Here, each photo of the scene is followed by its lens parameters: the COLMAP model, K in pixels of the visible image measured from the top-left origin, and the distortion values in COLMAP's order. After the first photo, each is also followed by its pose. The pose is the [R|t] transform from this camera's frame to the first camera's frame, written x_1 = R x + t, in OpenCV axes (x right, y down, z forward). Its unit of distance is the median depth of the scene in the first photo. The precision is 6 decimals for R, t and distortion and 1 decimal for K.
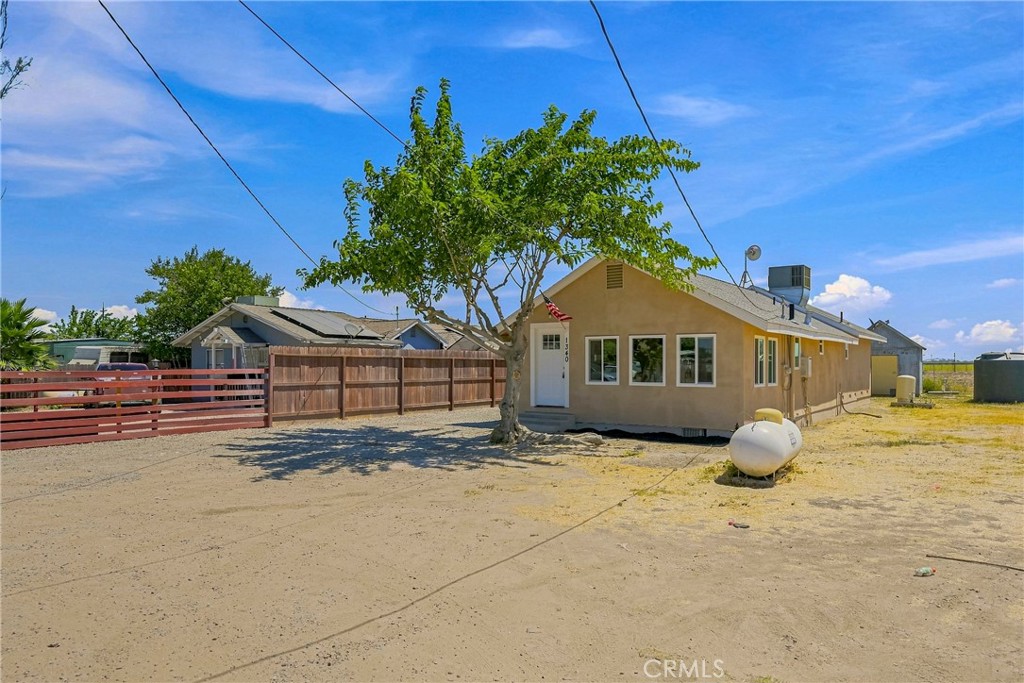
lens RADIAL K [[692.1, 0, 512.0], [0, 692.1, 341.5], [0, 0, 1]] dist [0.002006, 0.000409]
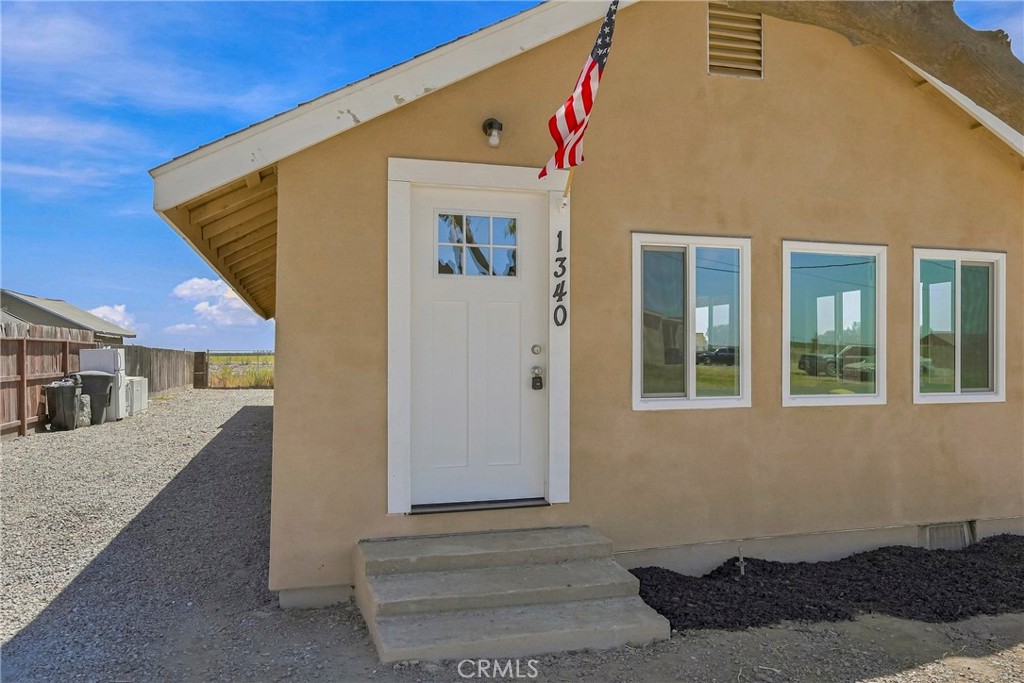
lens RADIAL K [[712.7, 0, 509.1], [0, 712.7, 359.6], [0, 0, 1]] dist [0.000236, -0.000507]
pose [[0.630302, -0.006596, 0.776322, -0.133554], [-0.023700, 0.999334, 0.027733, 0.033833], [-0.775988, -0.035879, 0.629726, 0.820705]]
